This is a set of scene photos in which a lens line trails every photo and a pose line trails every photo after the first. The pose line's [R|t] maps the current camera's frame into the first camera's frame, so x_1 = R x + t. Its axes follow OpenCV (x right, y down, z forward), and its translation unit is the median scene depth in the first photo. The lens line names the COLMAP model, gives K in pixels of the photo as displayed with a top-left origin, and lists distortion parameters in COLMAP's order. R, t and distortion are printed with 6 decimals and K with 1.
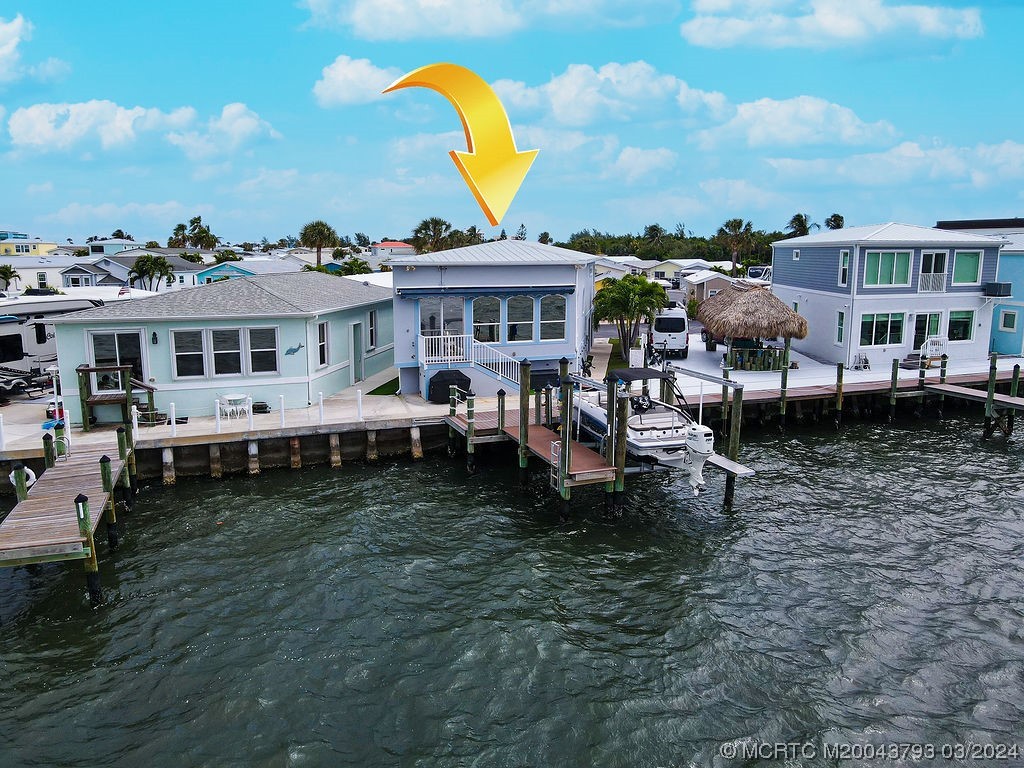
lens RADIAL K [[736.6, 0, 512.0], [0, 736.6, 384.0], [0, 0, 1]] dist [0.023777, -0.002308]
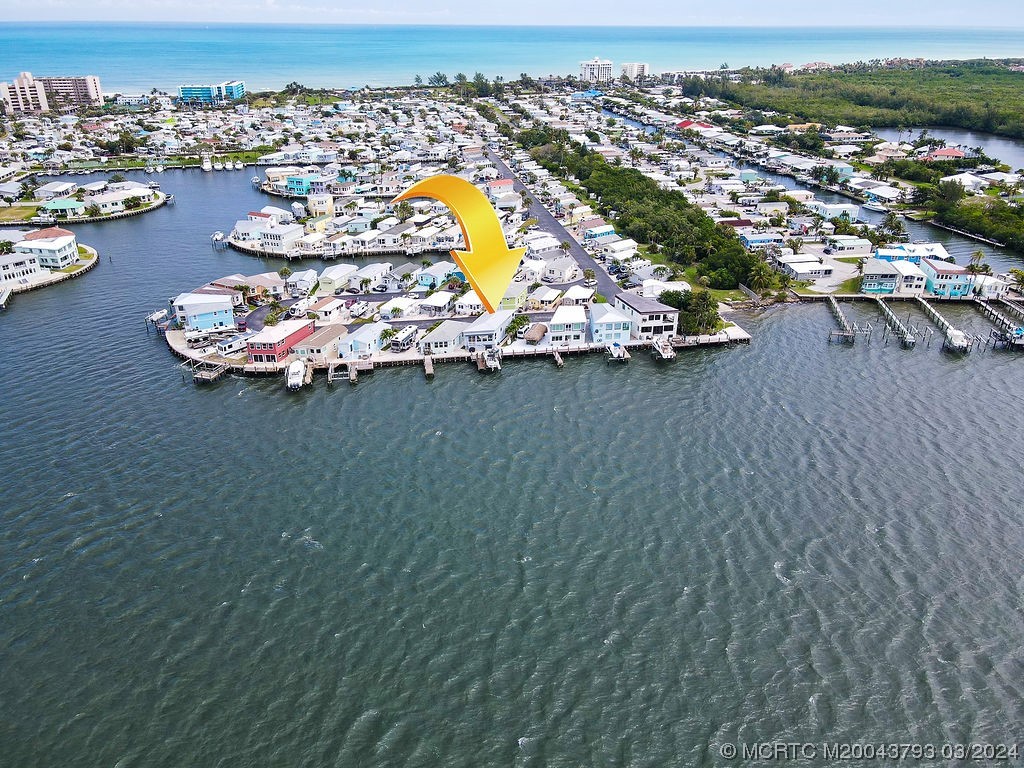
lens RADIAL K [[736.6, 0, 512.0], [0, 736.6, 384.0], [0, 0, 1]] dist [0.023777, -0.002308]
pose [[0.980791, 0.087618, -0.174273, 1.334614], [-0.035091, 0.958119, 0.284214, -1.469846], [0.191877, -0.272639, 0.942789, -4.855350]]
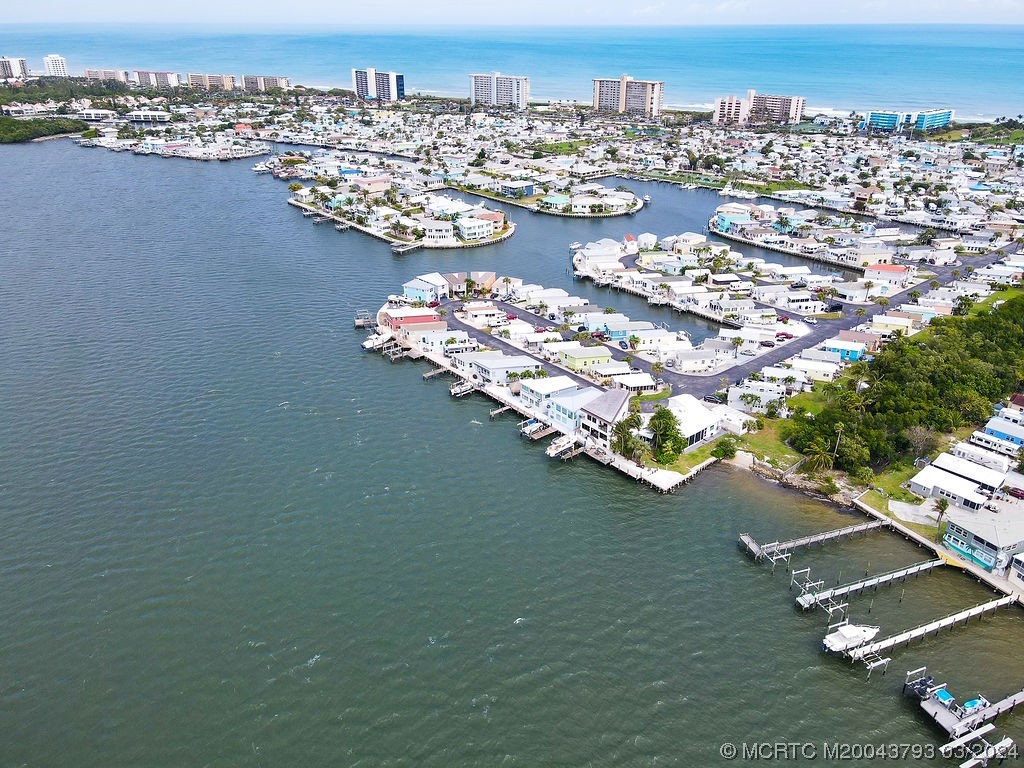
lens RADIAL K [[736.6, 0, 512.0], [0, 736.6, 384.0], [0, 0, 1]] dist [0.023777, -0.002308]
pose [[0.335215, 0.415144, -0.845746, 6.149788], [-0.165316, 0.909675, 0.381001, -2.722497], [0.927525, 0.012098, 0.373566, -1.415031]]
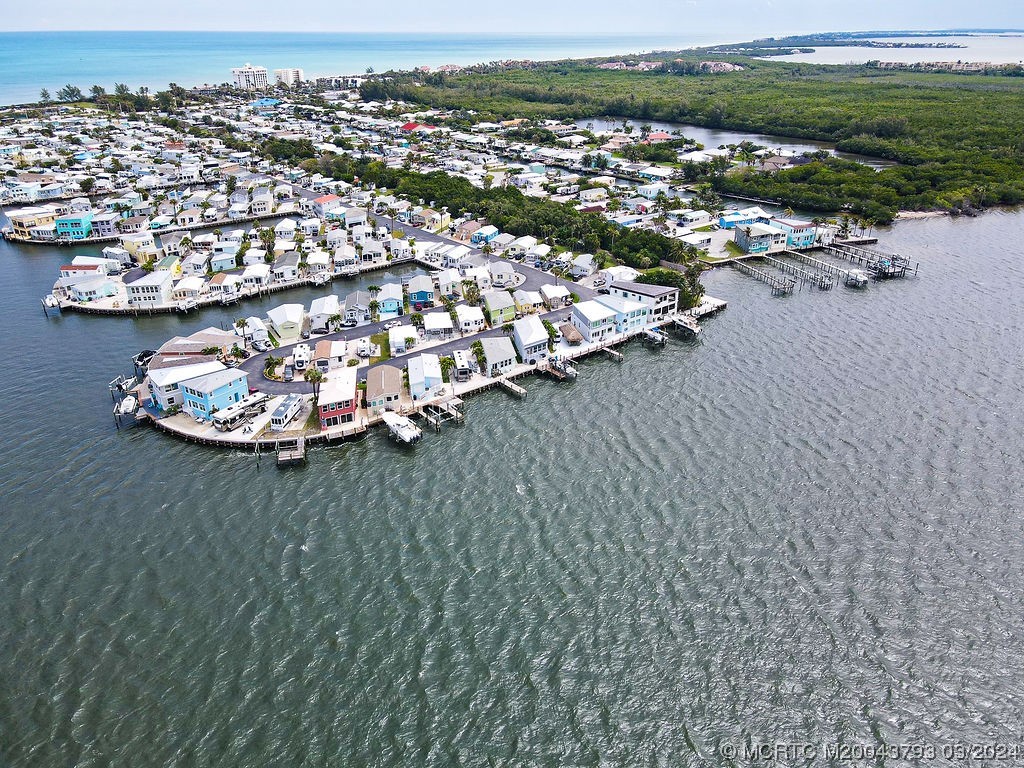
lens RADIAL K [[736.6, 0, 512.0], [0, 736.6, 384.0], [0, 0, 1]] dist [0.023777, -0.002308]
pose [[0.952361, -0.135840, 0.273050, -1.870608], [0.055401, 0.957486, 0.283111, -1.505740], [-0.299900, -0.254497, 0.919397, -4.508740]]
